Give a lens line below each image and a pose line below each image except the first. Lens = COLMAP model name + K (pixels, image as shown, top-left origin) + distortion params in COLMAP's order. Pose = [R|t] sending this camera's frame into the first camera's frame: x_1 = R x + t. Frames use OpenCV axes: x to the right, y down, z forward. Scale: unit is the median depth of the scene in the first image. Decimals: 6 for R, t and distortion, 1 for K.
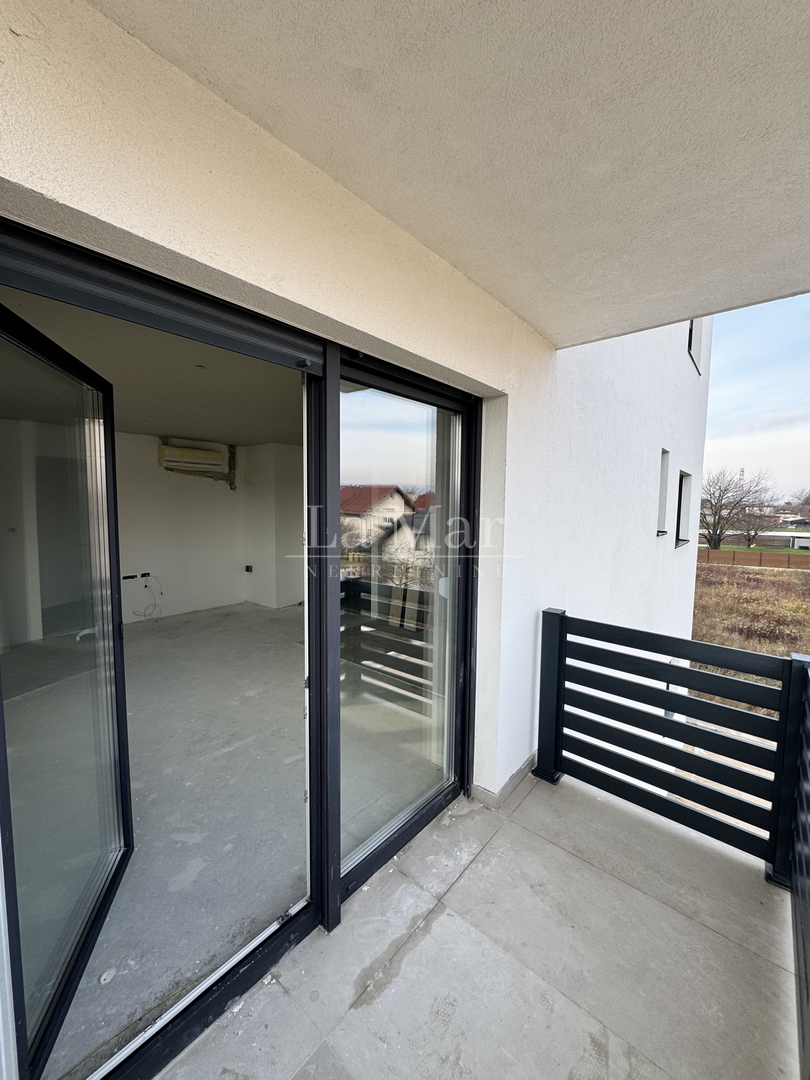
lens RADIAL K [[429.1, 0, 408.5], [0, 429.1, 536.7], [0, 0, 1]] dist [-0.005976, 0.000747]
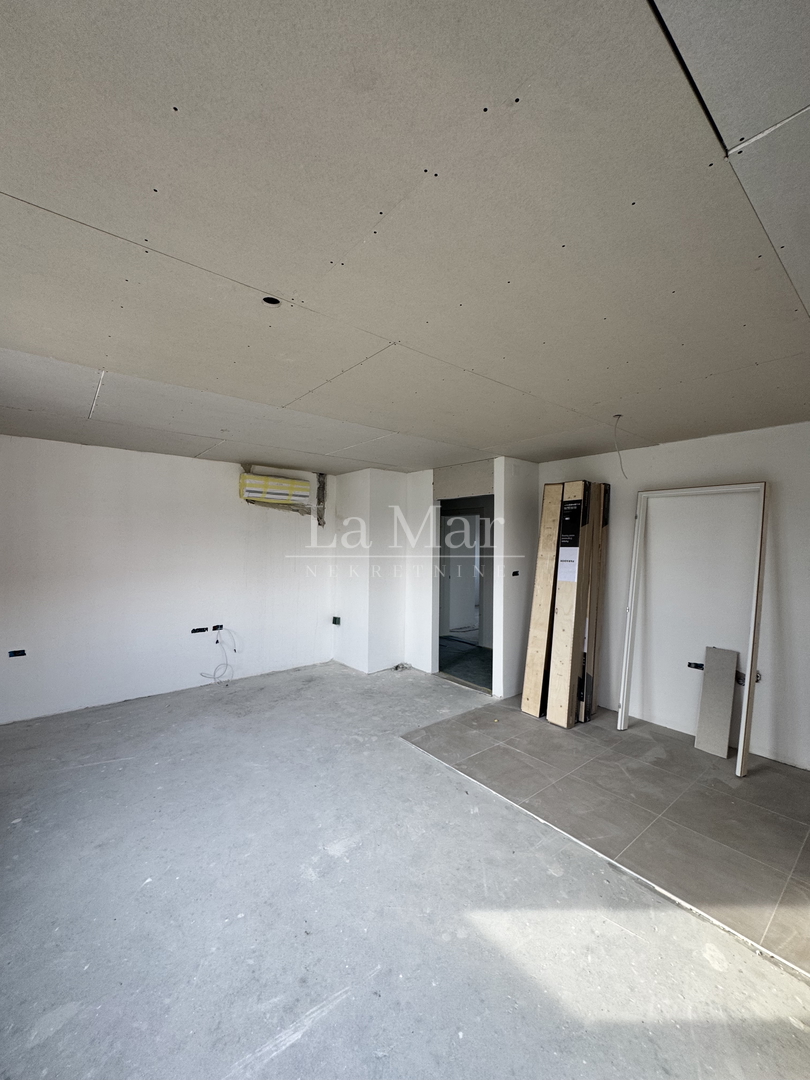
lens RADIAL K [[429.1, 0, 413.2], [0, 429.1, 542.5], [0, 0, 1]] dist [-0.005976, 0.000747]
pose [[0.984127, 0.001757, -0.177459, -0.091557], [-0.015911, 0.996798, -0.078365, -0.015402], [0.176753, 0.079944, 0.981003, 0.231500]]
